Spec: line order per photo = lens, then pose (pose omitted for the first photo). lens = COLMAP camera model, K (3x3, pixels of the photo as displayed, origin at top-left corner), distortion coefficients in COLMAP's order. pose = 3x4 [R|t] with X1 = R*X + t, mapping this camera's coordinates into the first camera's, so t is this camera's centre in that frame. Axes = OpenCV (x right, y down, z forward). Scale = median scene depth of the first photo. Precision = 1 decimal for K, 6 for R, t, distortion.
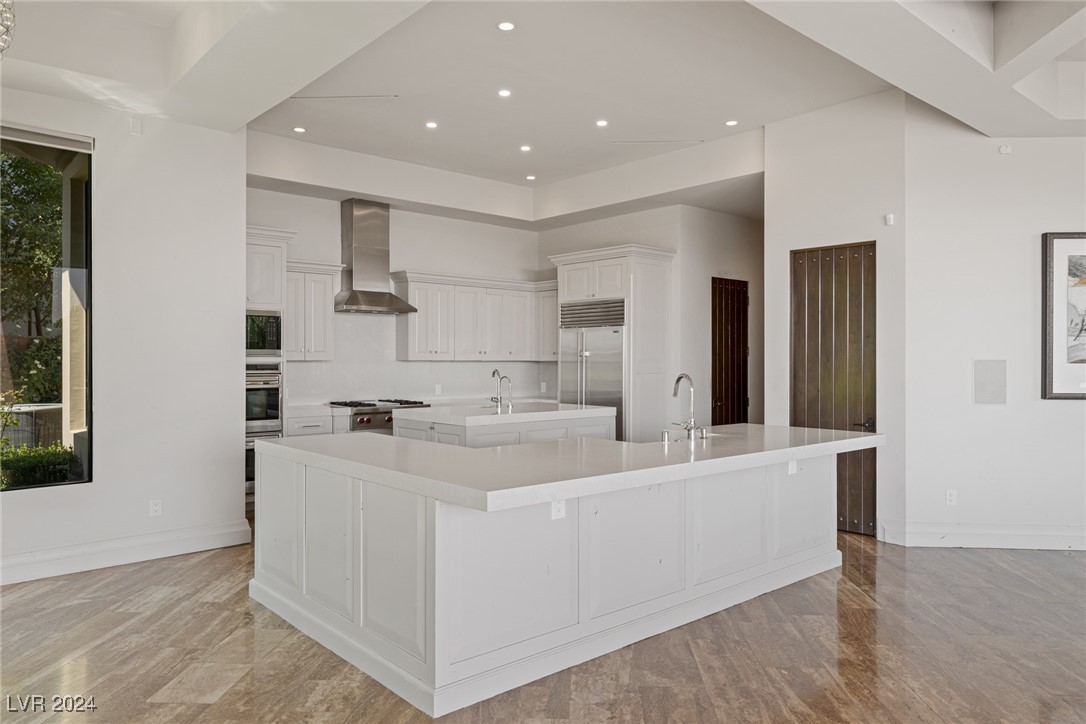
lens RADIAL K [[743.1, 0, 548.1], [0, 743.1, 354.9], [0, 0, 1]] dist [-0.000252, 0.005980]
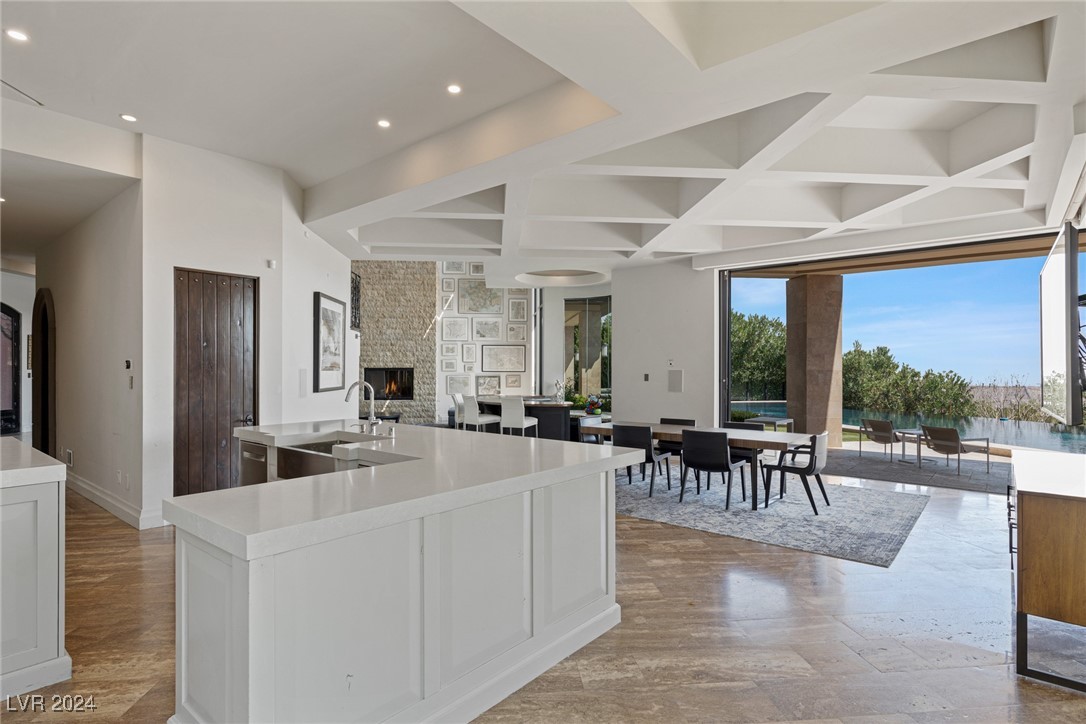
lens RADIAL K [[552.3, 0, 544.3], [0, 552.3, 367.8], [0, 0, 1]] dist [0.005408, -0.001488]
pose [[-0.153289, -0.001948, 0.988179, -0.463902], [-0.007053, 0.999975, 0.000877, 0.000085], [-0.988156, -0.006835, -0.153299, 0.514541]]
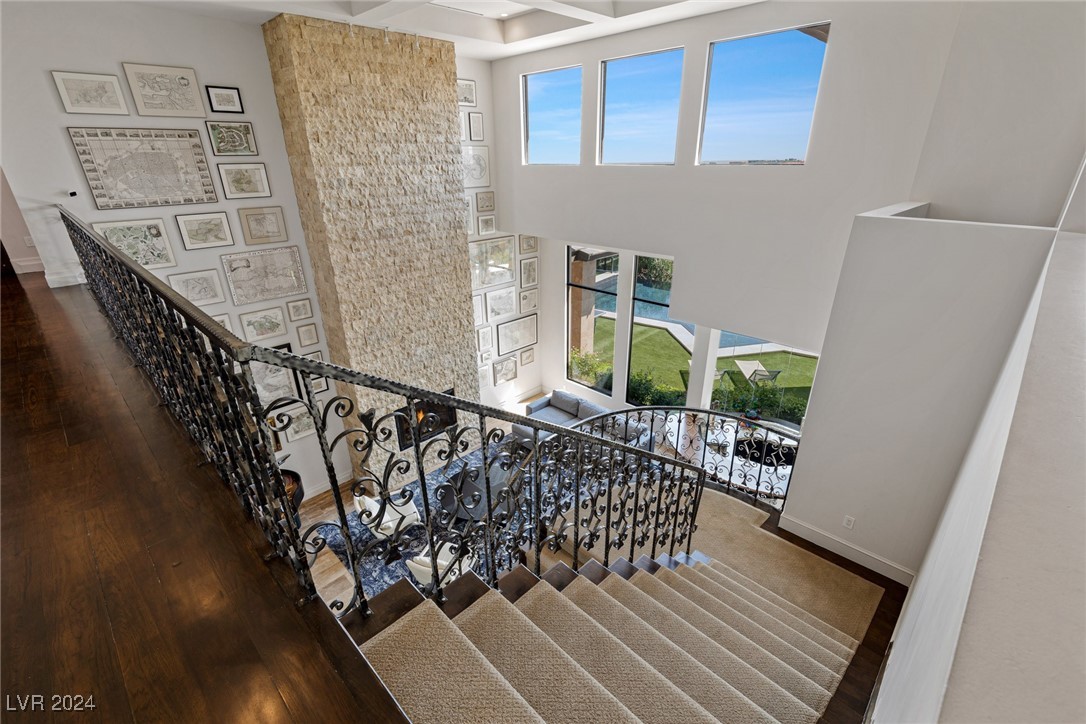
lens RADIAL K [[488.3, 0, 548.8], [0, 488.3, 373.8], [0, 0, 1]] dist [0.007691, -0.001628]
pose [[-0.755385, -0.265566, 0.599056, 0.619786], [0.003218, 0.912682, 0.408657, -0.540794], [-0.655274, 0.310621, -0.688572, 1.367704]]
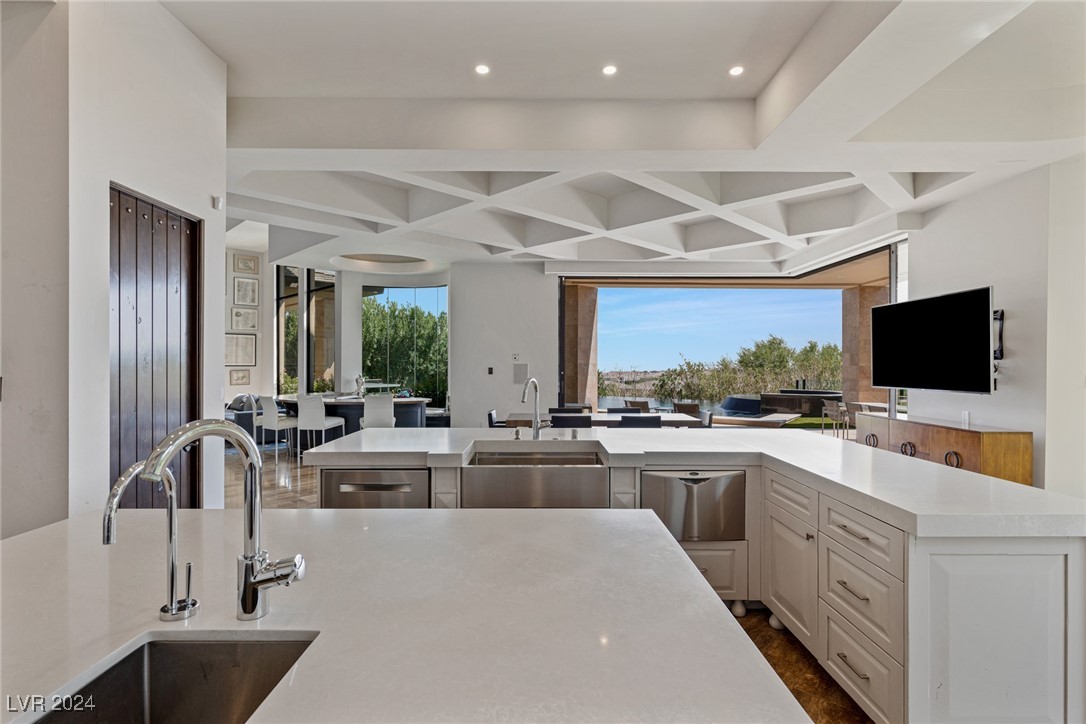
lens RADIAL K [[533.5, 0, 544.8], [0, 533.5, 360.6], [0, 0, 1]] dist [0.000170, -0.002467]
pose [[-0.753141, -0.001928, 0.657857, -0.190201], [-0.006985, 0.999963, -0.005067, 0.003032], [-0.657822, -0.008411, -0.753126, 0.940356]]
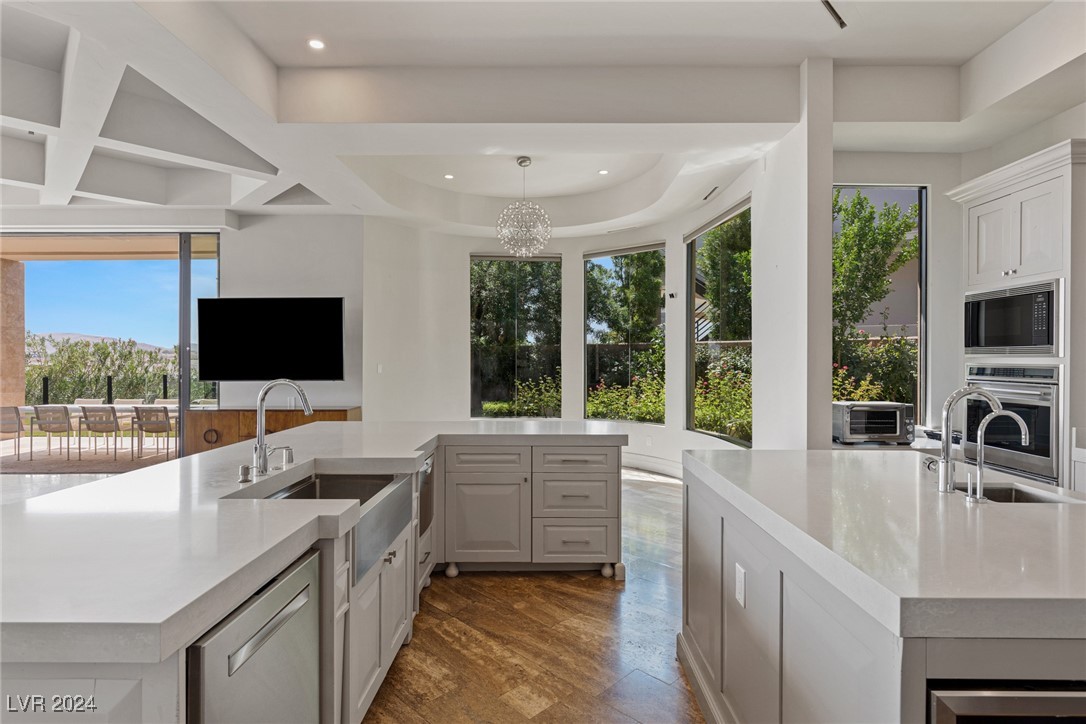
lens RADIAL K [[552.3, 0, 549.1], [0, 552.3, 359.7], [0, 0, 1]] dist [0.005408, -0.001488]
pose [[-0.667747, 0.000571, -0.744388, 0.234938], [0.000736, 1.000000, 0.000107, 0.004224], [0.744388, -0.000477, -0.667748, 0.923036]]
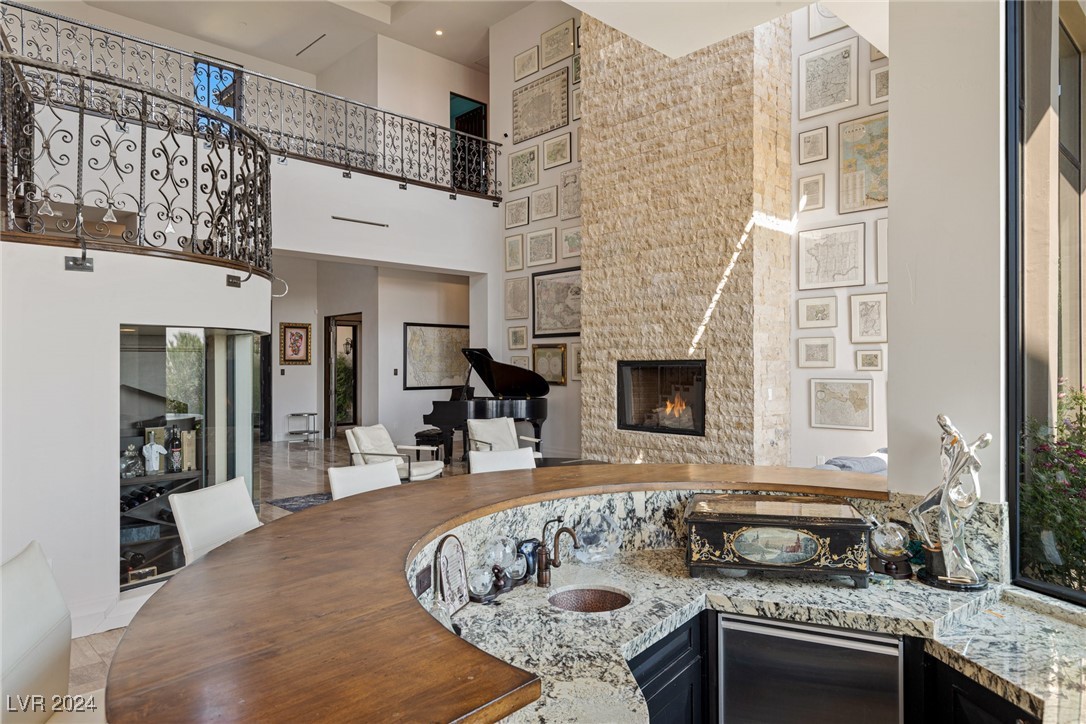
lens RADIAL K [[687.9, 0, 539.8], [0, 687.9, 364.4], [0, 0, 1]] dist [0.000959, -0.000016]
pose [[0.684827, -0.006116, 0.728680, 0.637905], [0.002665, 0.999979, 0.005889, 0.005742], [-0.728701, -0.002092, 0.684829, 0.154828]]
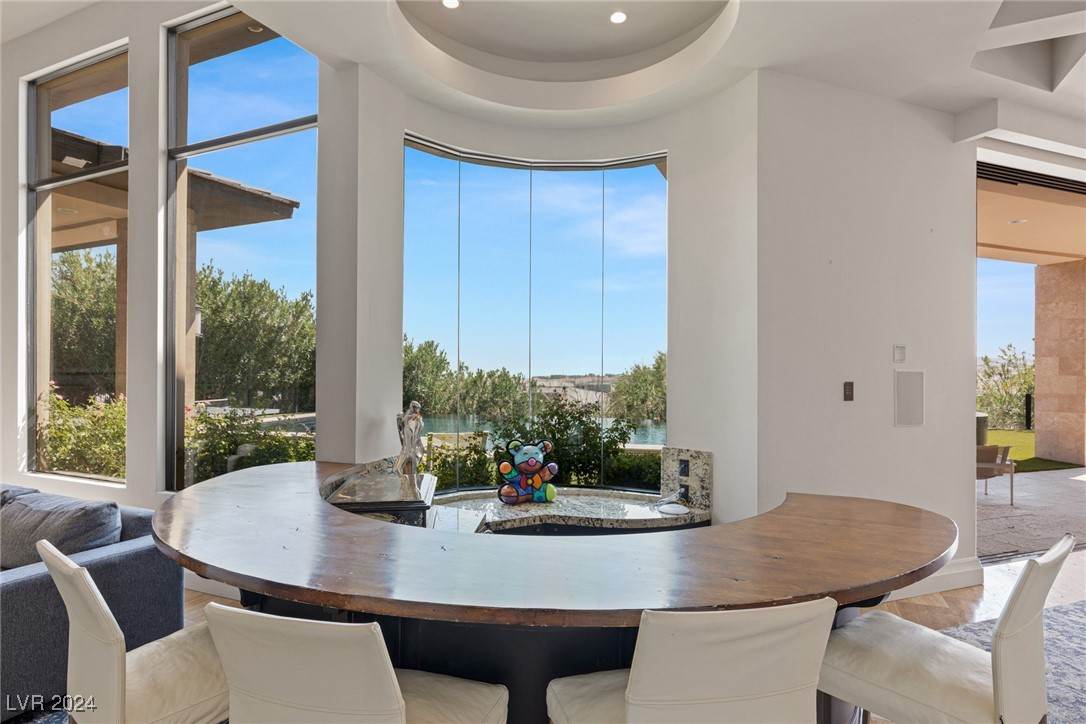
lens RADIAL K [[575.8, 0, 542.1], [0, 575.8, 372.0], [0, 0, 1]] dist [0.005428, -0.001173]
pose [[-0.932643, -0.009968, 0.360663, 0.766415], [-0.010436, 0.999945, 0.000650, 0.007886], [-0.360650, -0.003158, -0.932696, 0.631399]]
